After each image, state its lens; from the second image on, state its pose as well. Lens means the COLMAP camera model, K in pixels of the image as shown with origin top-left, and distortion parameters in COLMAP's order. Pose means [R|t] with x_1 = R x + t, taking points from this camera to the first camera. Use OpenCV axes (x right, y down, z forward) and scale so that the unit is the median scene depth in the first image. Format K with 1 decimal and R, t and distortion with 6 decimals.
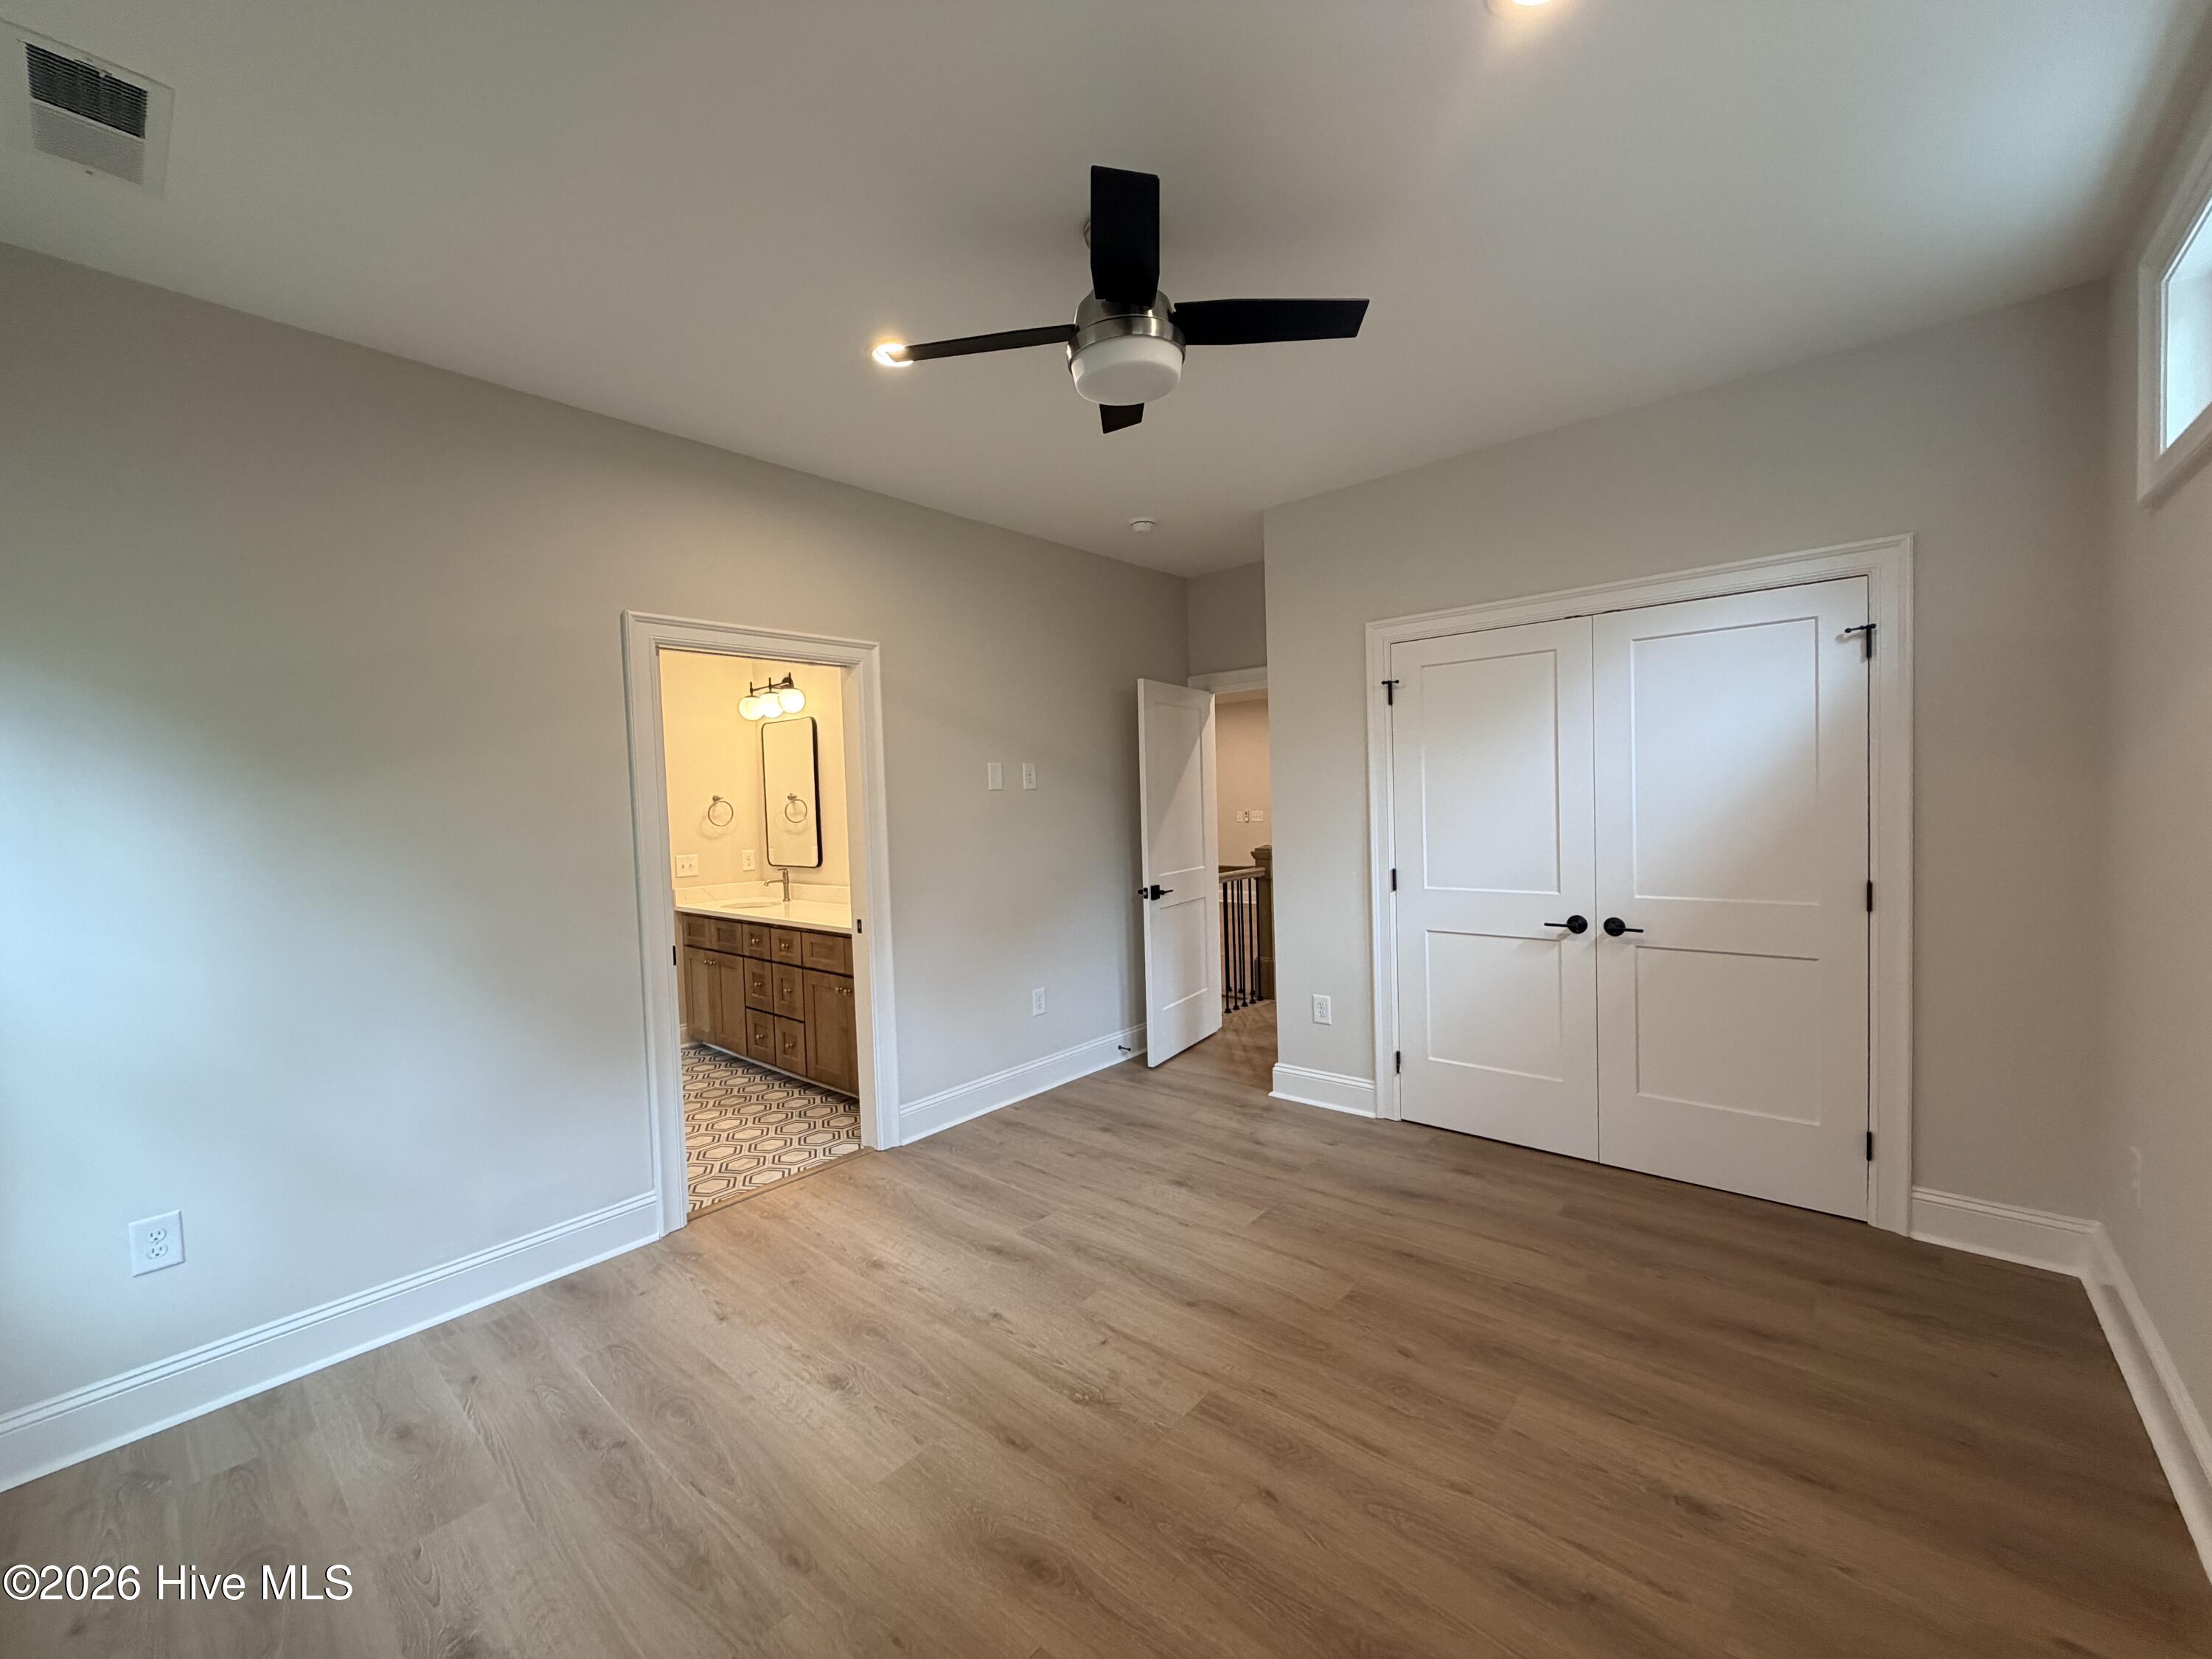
lens RADIAL K [[887.9, 0, 1085.7], [0, 887.9, 829.4], [0, 0, 1]] dist [0.002971, -0.000084]
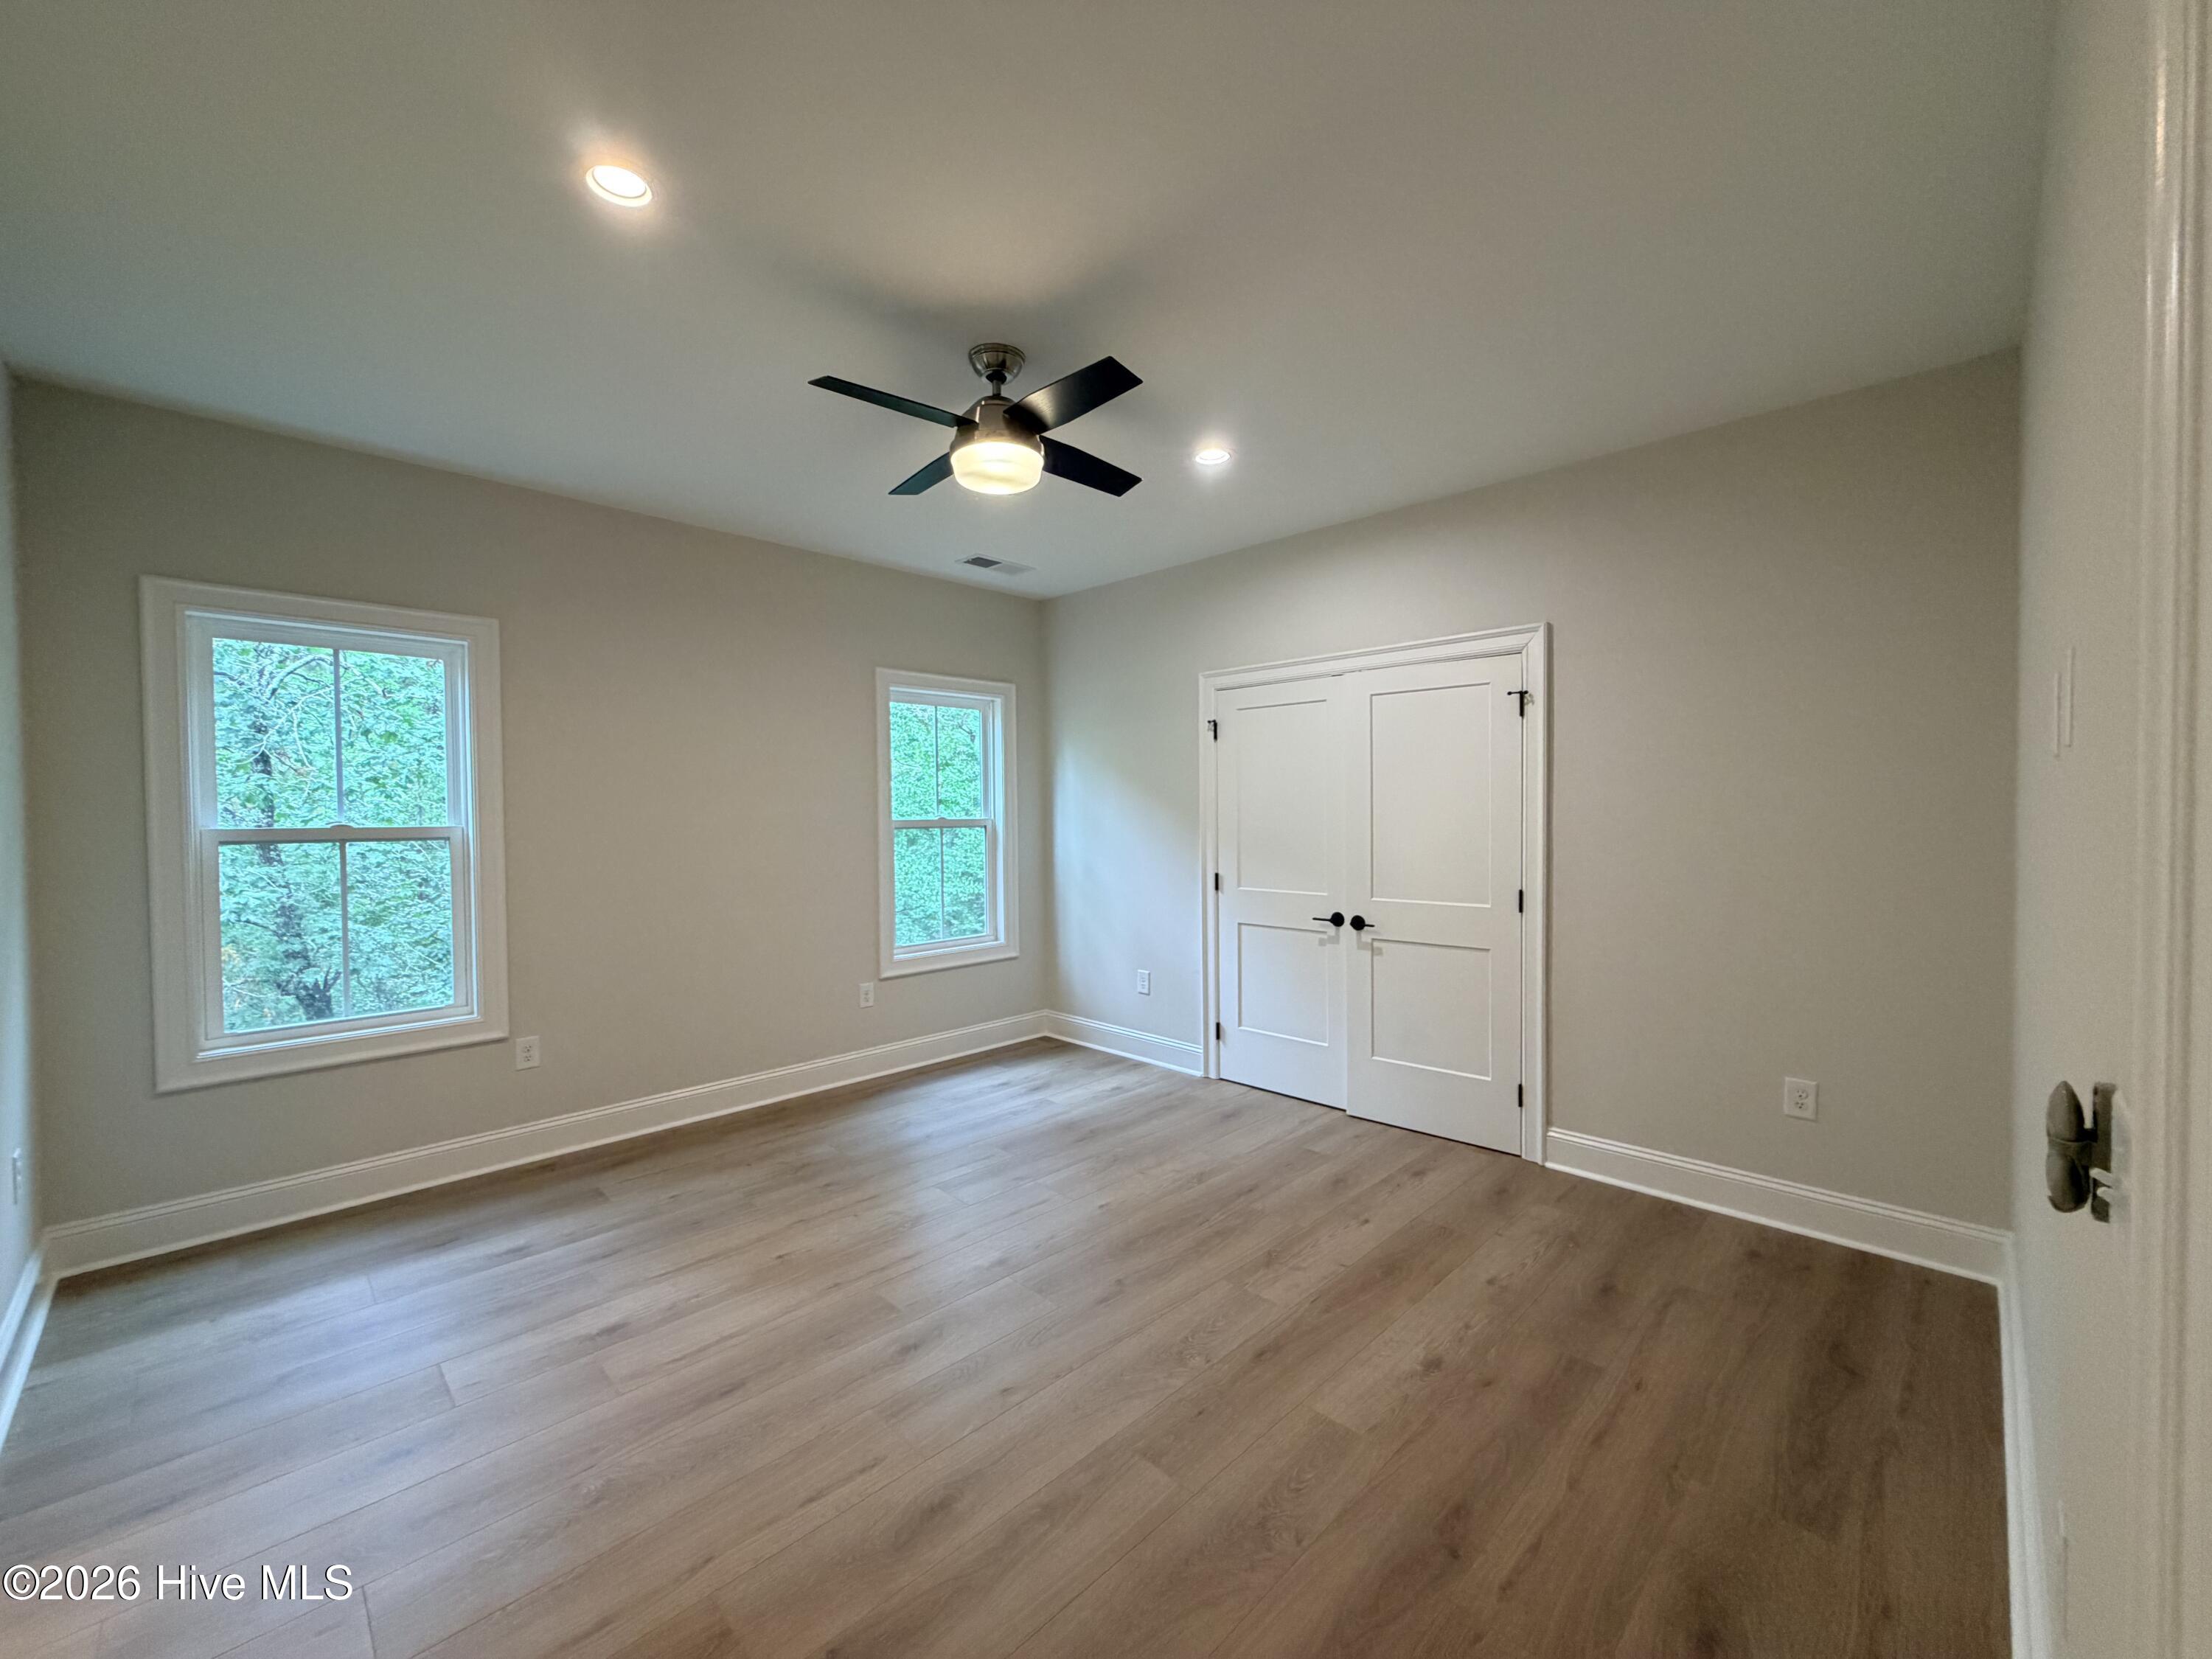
lens RADIAL K [[887.9, 0, 1123.2], [0, 887.9, 825.5], [0, 0, 1]] dist [0.002971, -0.000084]
pose [[0.998785, 0.022725, -0.043721, 0.312379], [-0.023460, 0.999591, -0.016363, 0.001463], [0.043332, 0.017369, 0.998910, -0.270036]]
